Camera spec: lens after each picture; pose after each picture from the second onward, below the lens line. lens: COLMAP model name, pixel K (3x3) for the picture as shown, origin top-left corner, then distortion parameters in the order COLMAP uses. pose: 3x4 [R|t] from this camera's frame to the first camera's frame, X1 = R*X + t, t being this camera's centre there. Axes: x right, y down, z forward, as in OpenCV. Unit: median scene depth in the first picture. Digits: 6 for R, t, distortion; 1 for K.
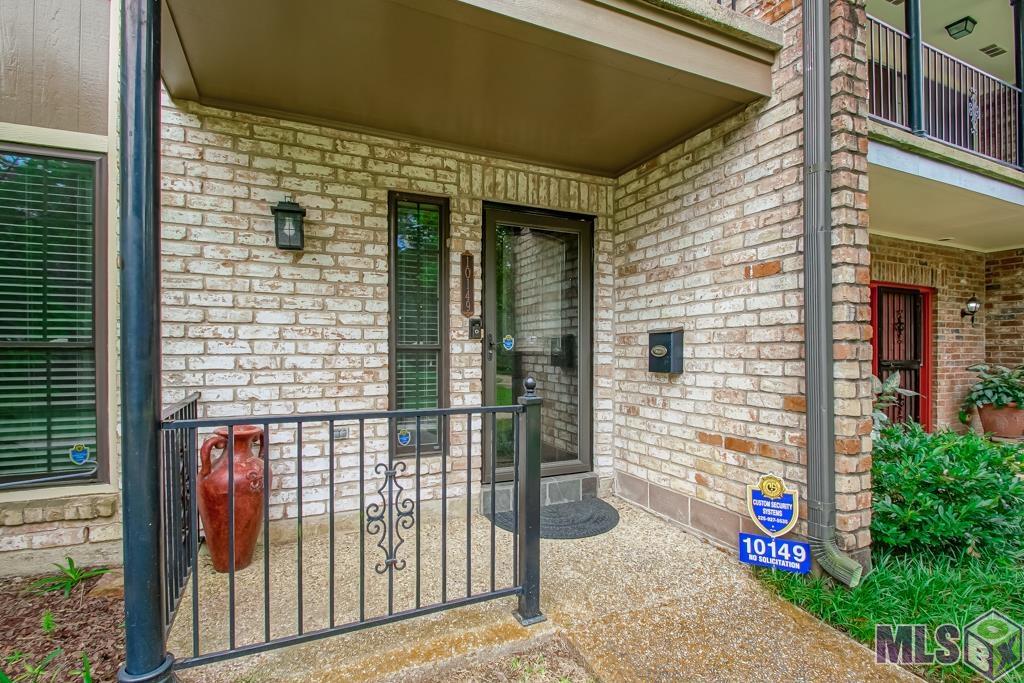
lens RADIAL K [[477.5, 0, 512.2], [0, 477.5, 353.0], [0, 0, 1]] dist [-0.004167, -0.001458]
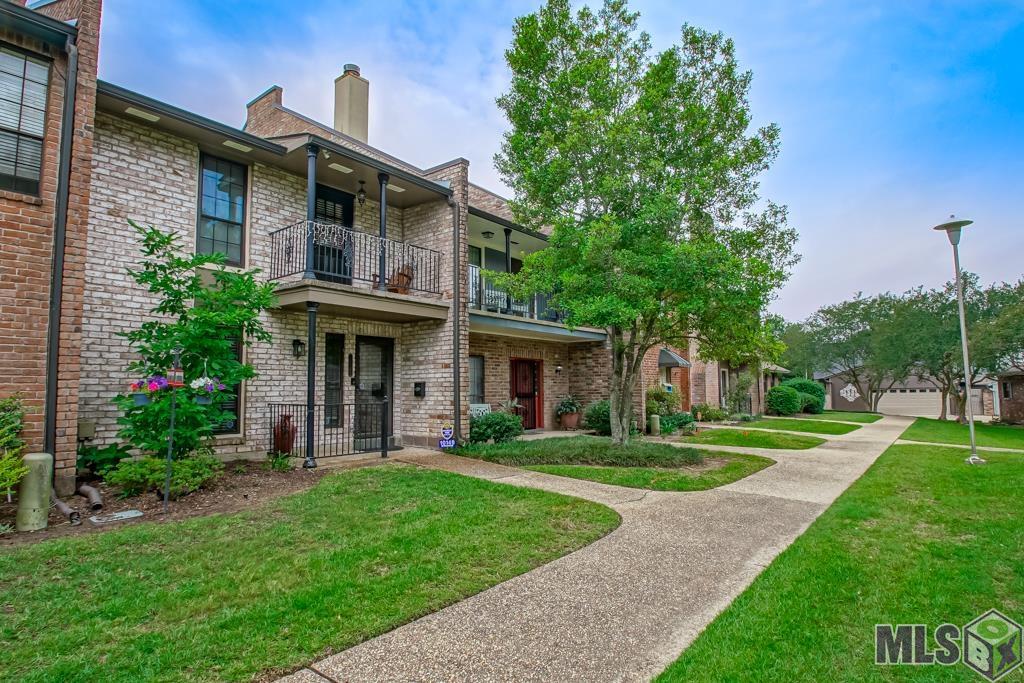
lens RADIAL K [[530.5, 0, 510.9], [0, 530.5, 356.5], [0, 0, 1]] dist [-0.002665, -0.000255]
pose [[0.892719, 0.023036, 0.450025, -0.689926], [0.007343, 0.997816, -0.065643, 0.015062], [-0.450554, 0.061906, 0.890600, -2.298817]]
